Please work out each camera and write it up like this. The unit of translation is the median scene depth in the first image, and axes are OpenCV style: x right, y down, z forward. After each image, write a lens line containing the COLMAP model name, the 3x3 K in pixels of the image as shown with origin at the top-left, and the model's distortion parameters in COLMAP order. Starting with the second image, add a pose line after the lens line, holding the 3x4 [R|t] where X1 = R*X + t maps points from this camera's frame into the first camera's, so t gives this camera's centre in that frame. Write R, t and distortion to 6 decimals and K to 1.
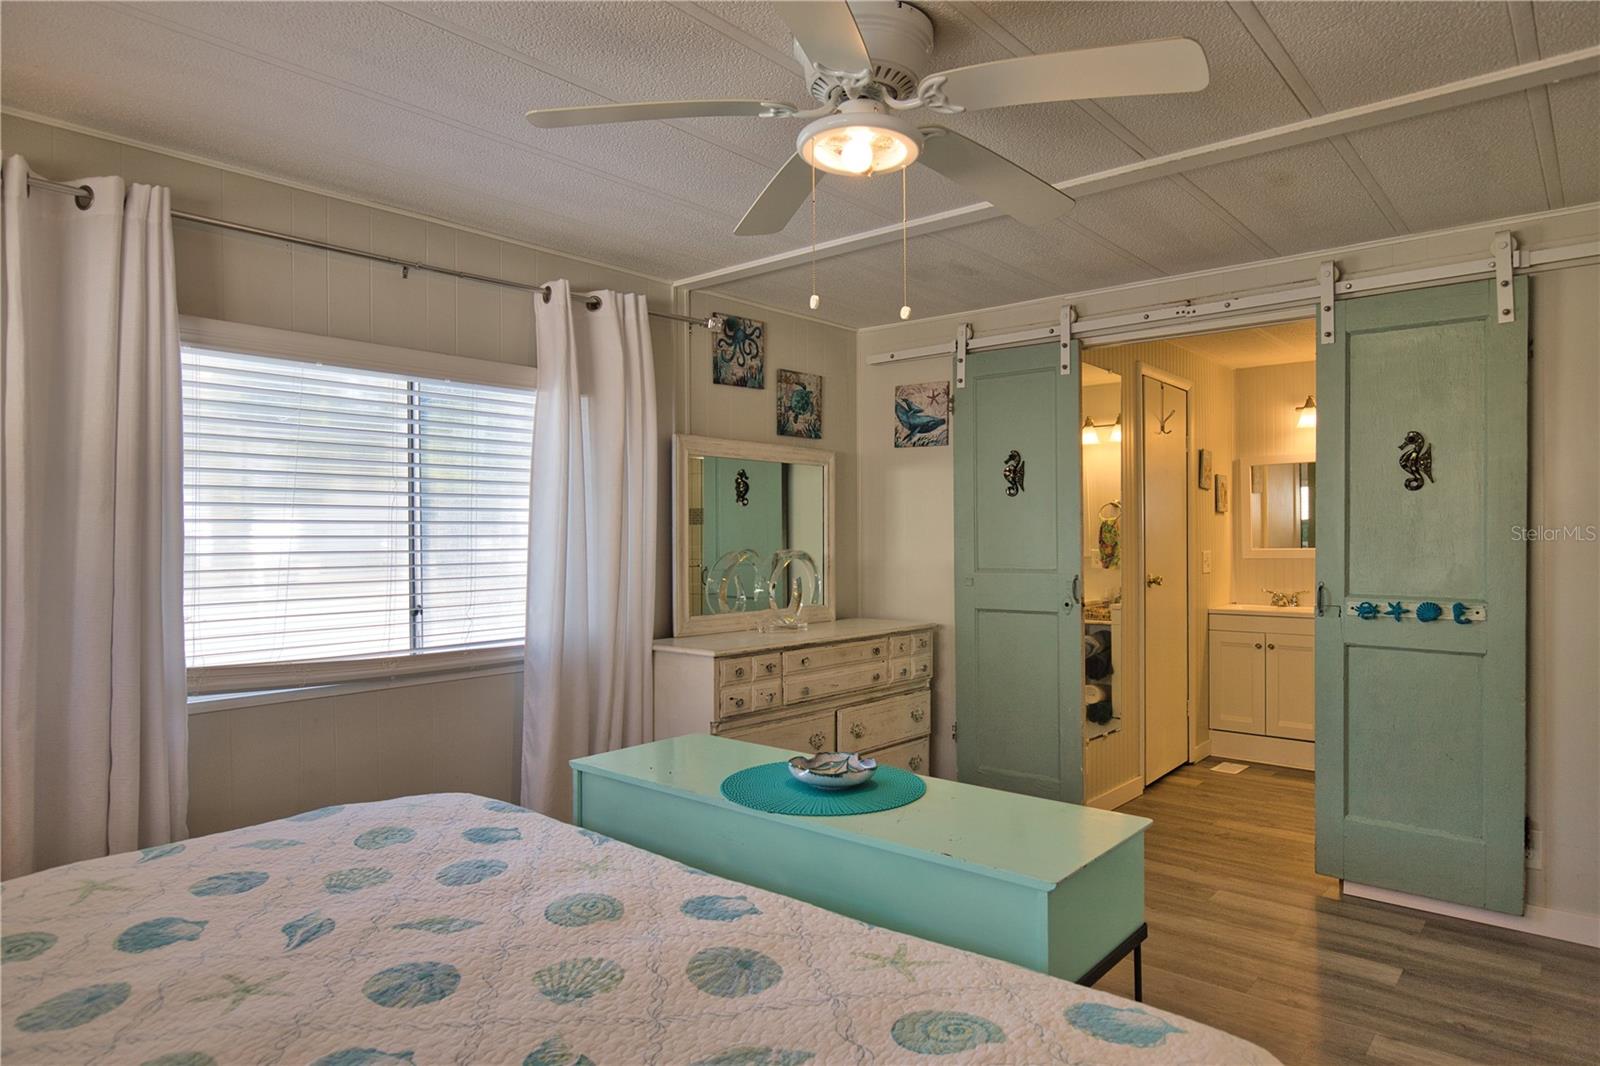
lens RADIAL K [[952.0, 0, 812.9], [0, 952.0, 531.0], [0, 0, 1]] dist [-0.009250, 0.002217]
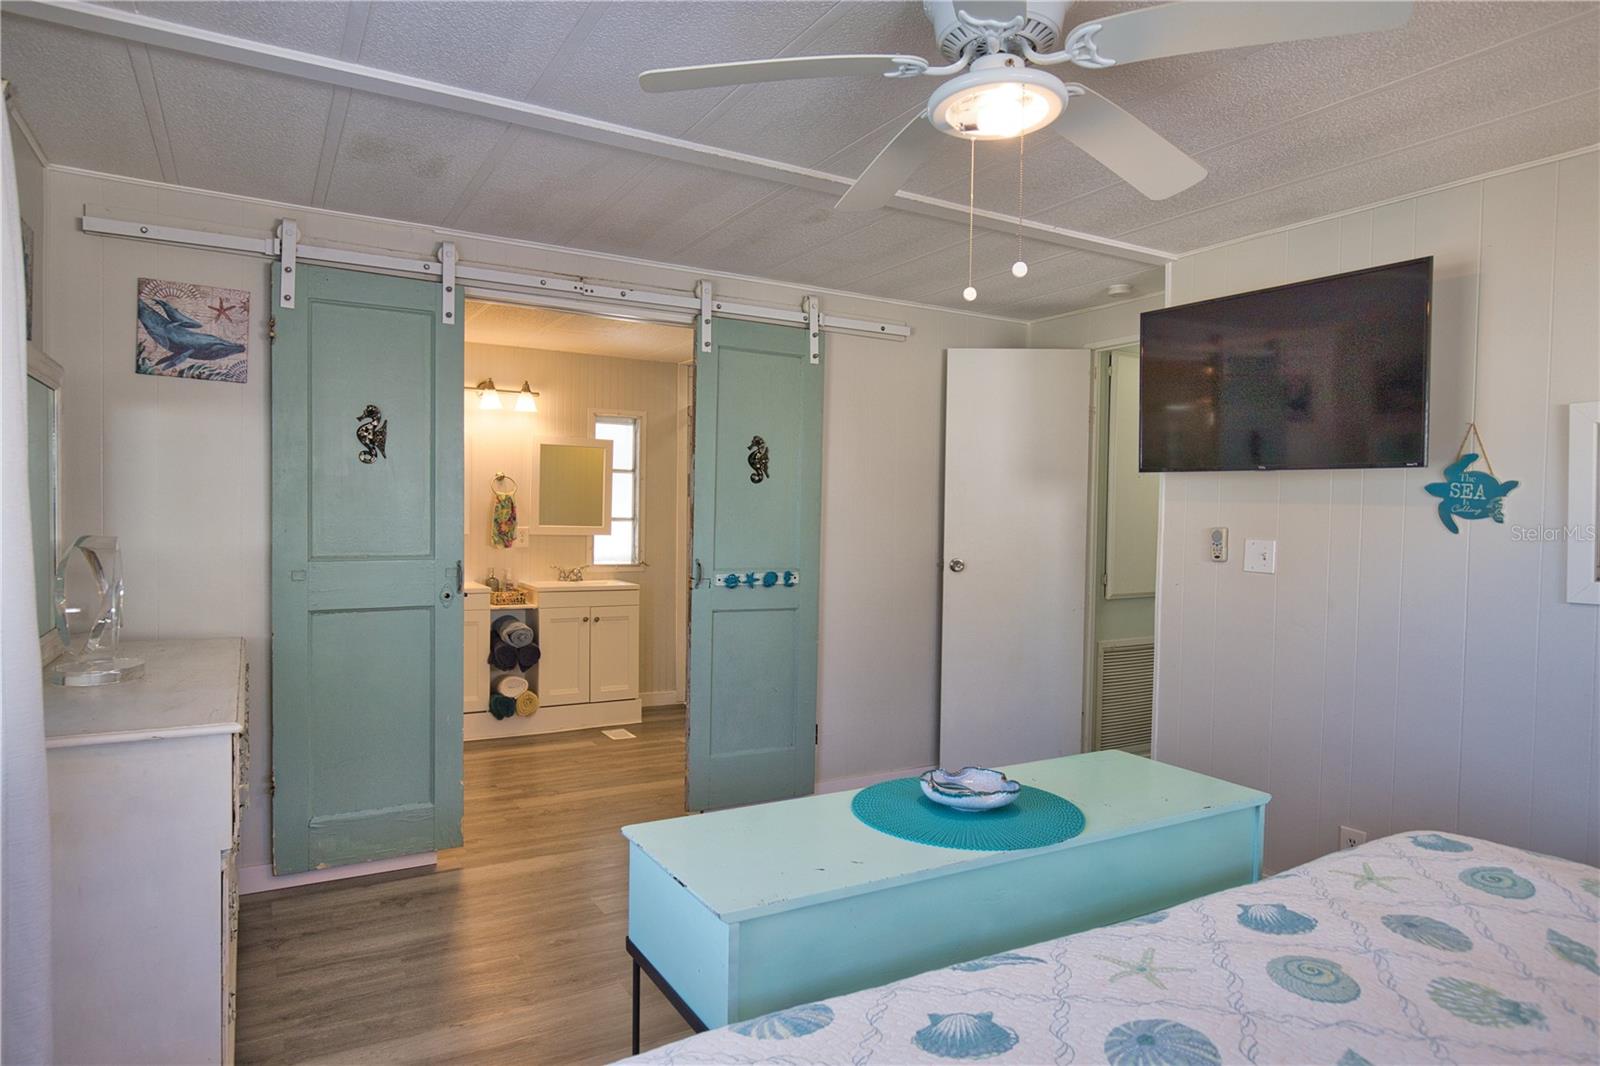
lens RADIAL K [[952.0, 0, 809.3], [0, 952.0, 534.8], [0, 0, 1]] dist [-0.009250, 0.002217]
pose [[0.336879, -0.012823, 0.941461, -0.456661], [-0.023160, 0.999492, 0.021900, -0.003513], [-0.941263, -0.029182, 0.336411, 0.440624]]
